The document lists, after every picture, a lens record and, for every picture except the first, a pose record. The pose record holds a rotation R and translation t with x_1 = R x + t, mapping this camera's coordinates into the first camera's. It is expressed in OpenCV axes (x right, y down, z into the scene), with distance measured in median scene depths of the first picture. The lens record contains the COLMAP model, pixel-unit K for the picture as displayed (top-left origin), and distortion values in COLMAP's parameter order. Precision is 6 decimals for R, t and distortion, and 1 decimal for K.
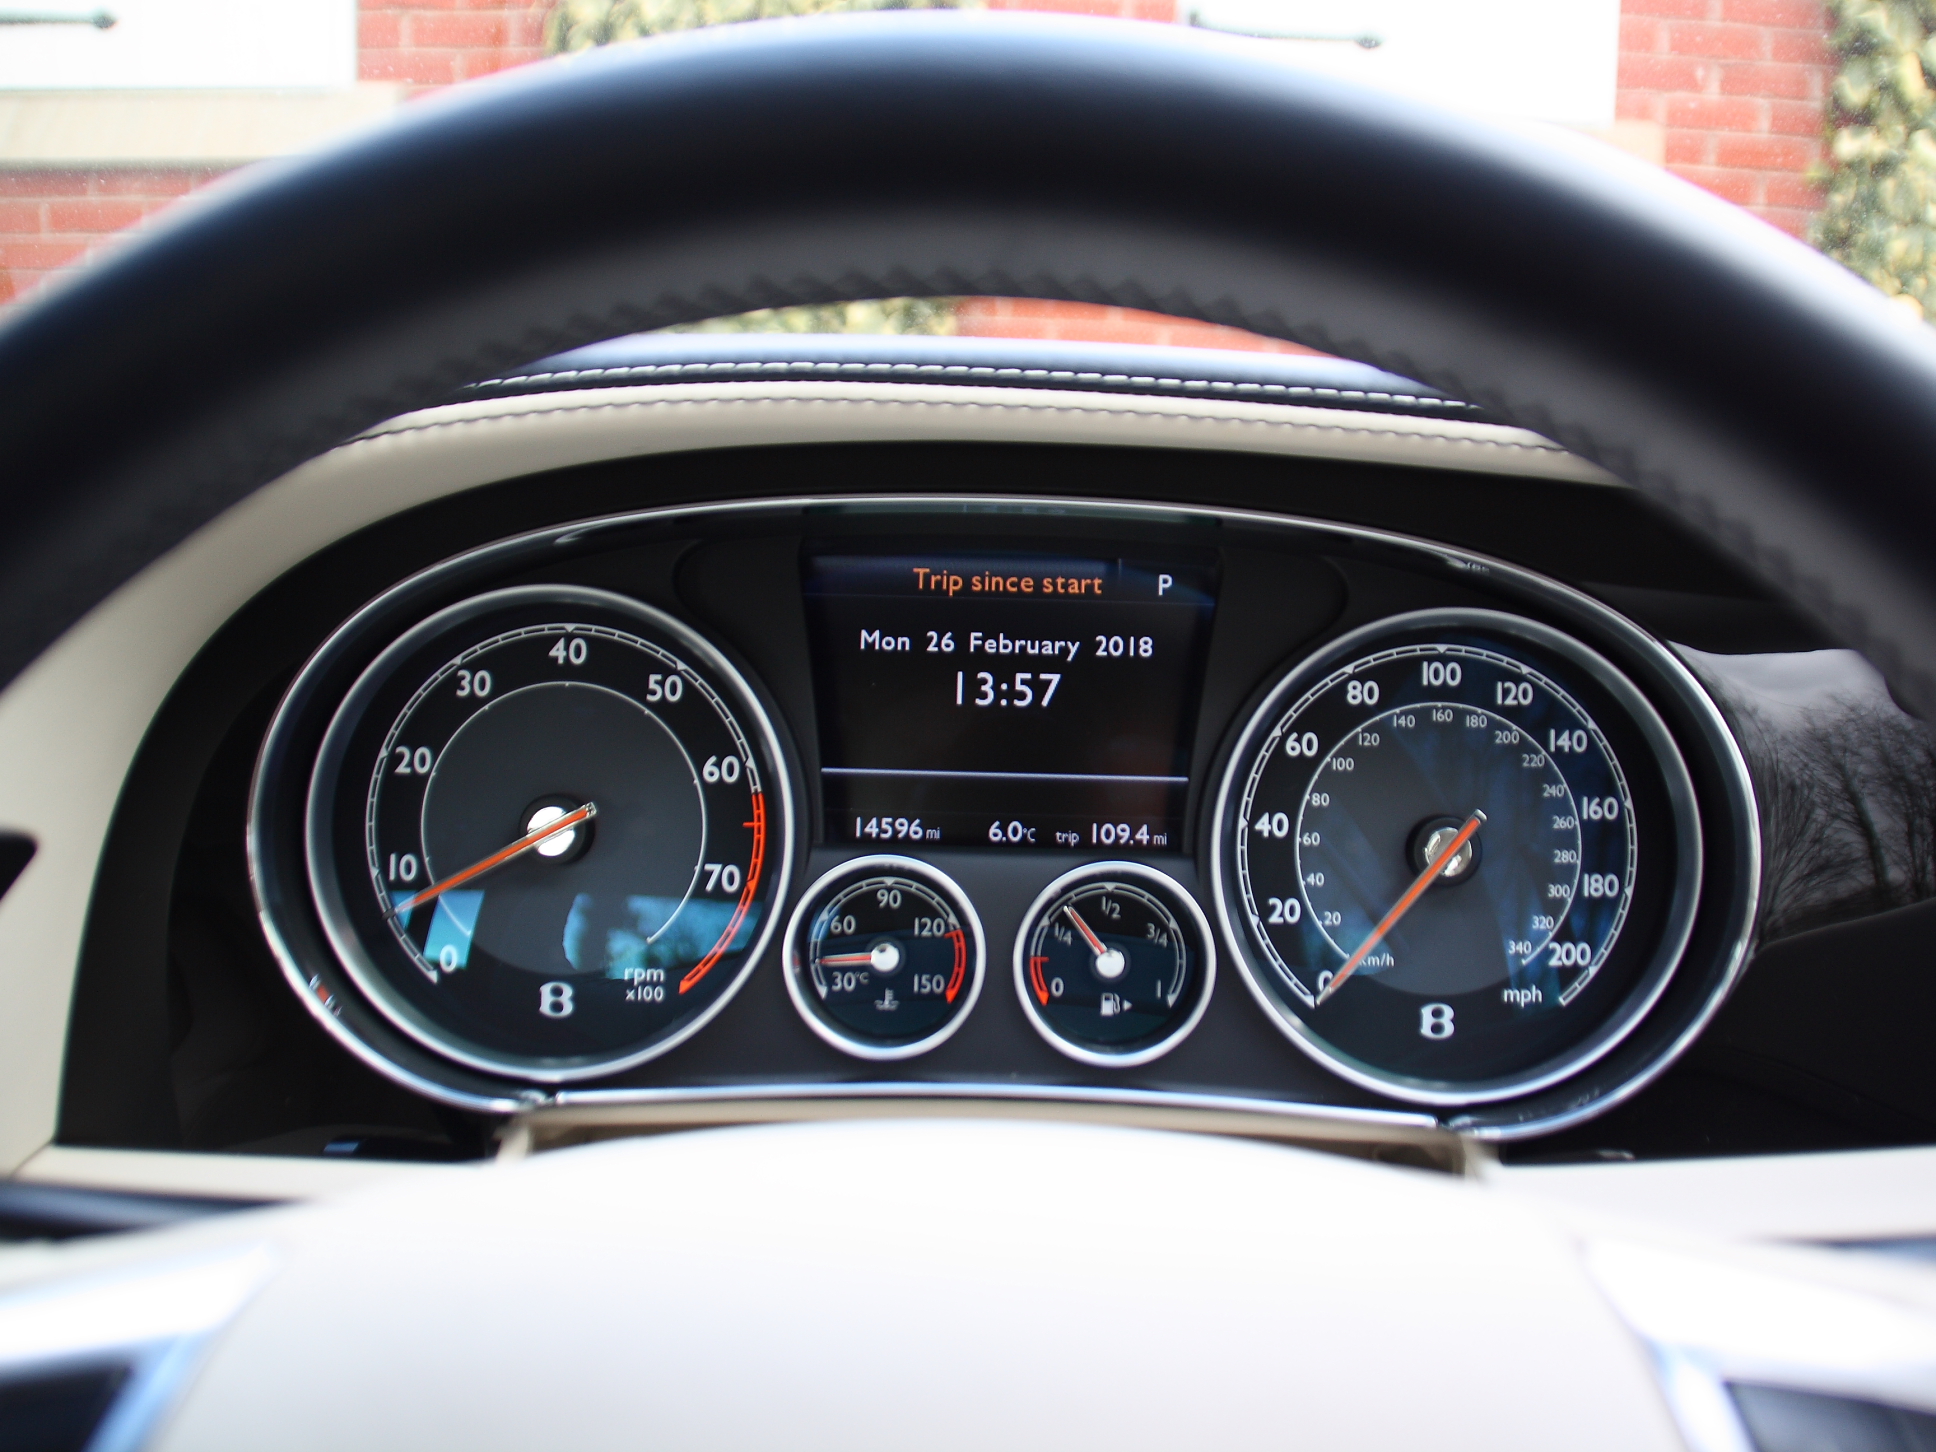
lens RADIAL K [[1881.4, 0, 968.0], [0, 1881.4, 726.0], [0, 0, 1]] dist [-0.203887, 0.175003]
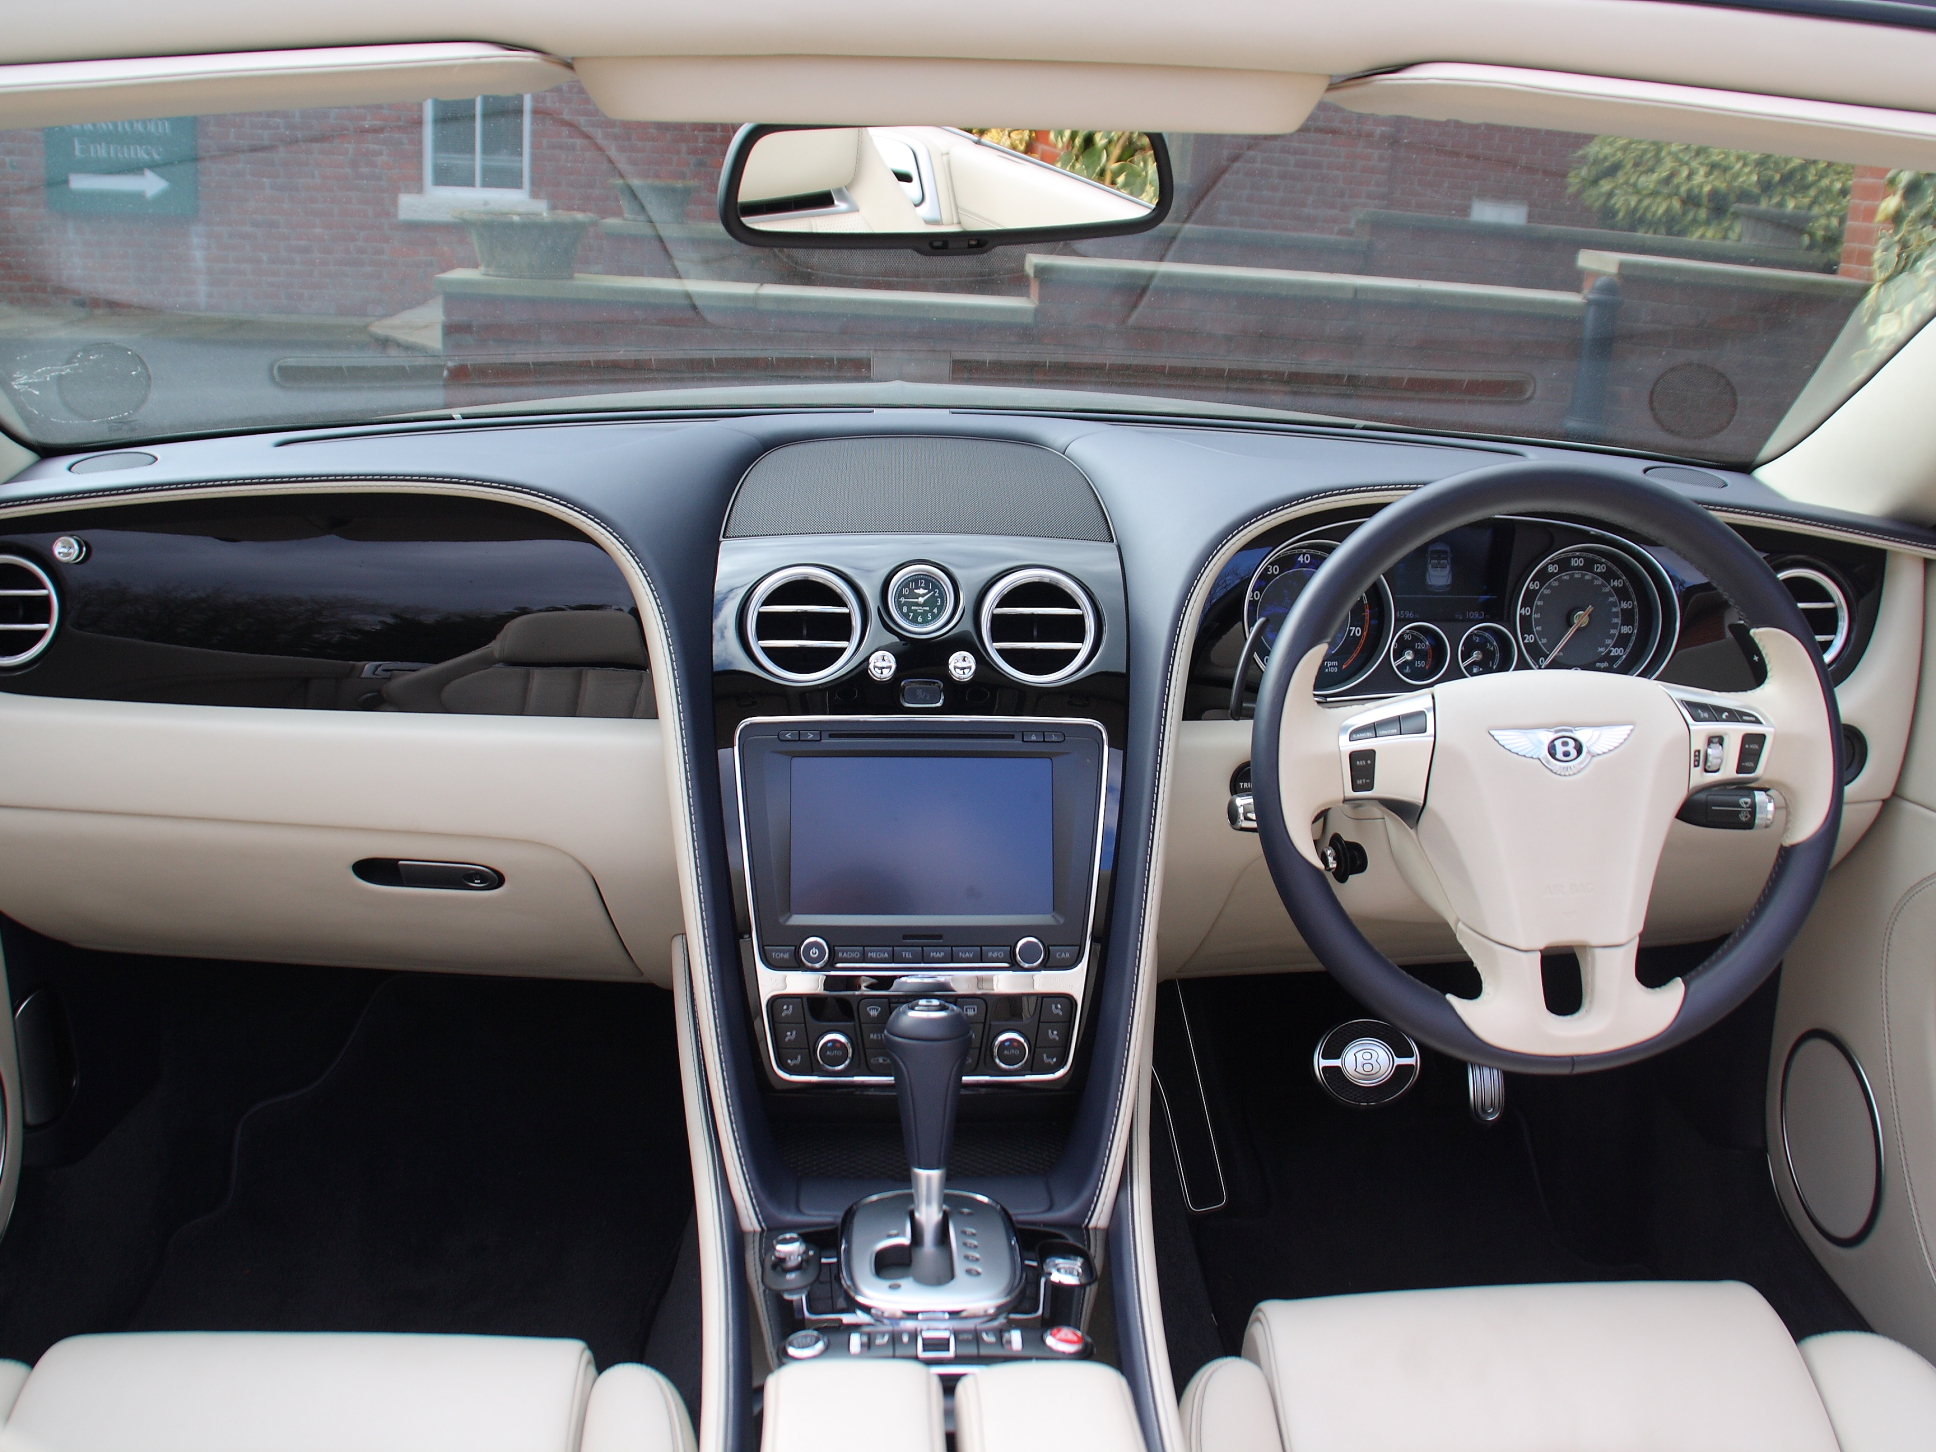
lens RADIAL K [[1881.4, 0, 968.0], [0, 1881.4, 726.0], [0, 0, 1]] dist [-0.203887, 0.175003]
pose [[0.997552, -0.028342, 0.063929, -0.971121], [0.020306, 0.992197, 0.123019, -0.156063], [-0.066917, -0.121420, 0.990343, -2.024334]]
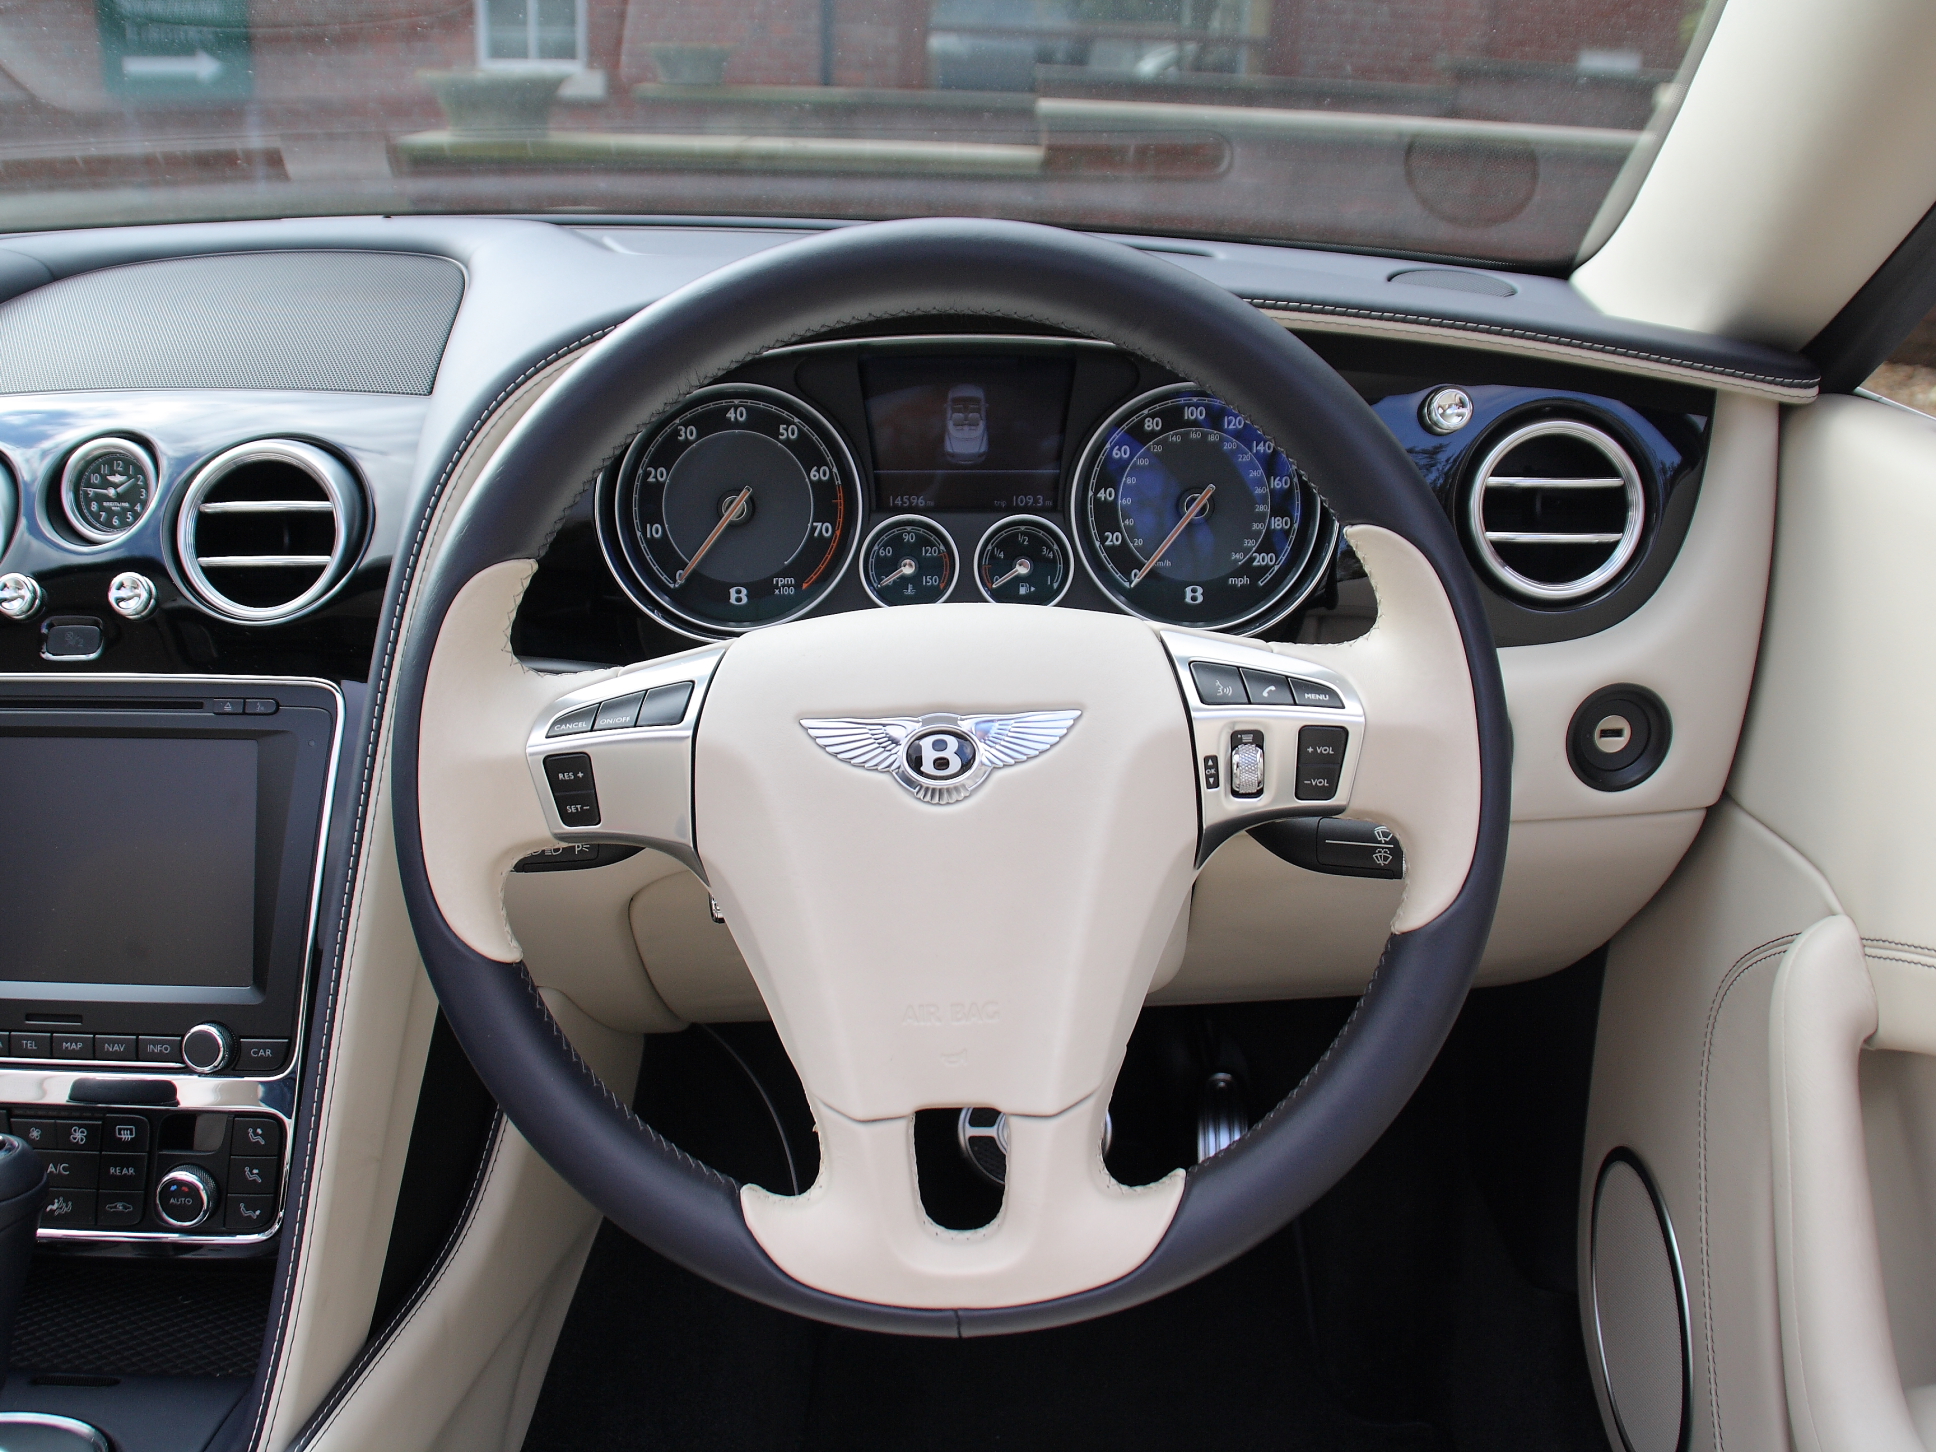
lens RADIAL K [[1881.4, 0, 968.0], [0, 1881.4, 726.0], [0, 0, 1]] dist [-0.203887, 0.175003]
pose [[0.999600, -0.027288, -0.007441, 0.028184], [0.028192, 0.982473, 0.184261, -0.072375], [0.002282, -0.184397, 0.982849, -0.941949]]
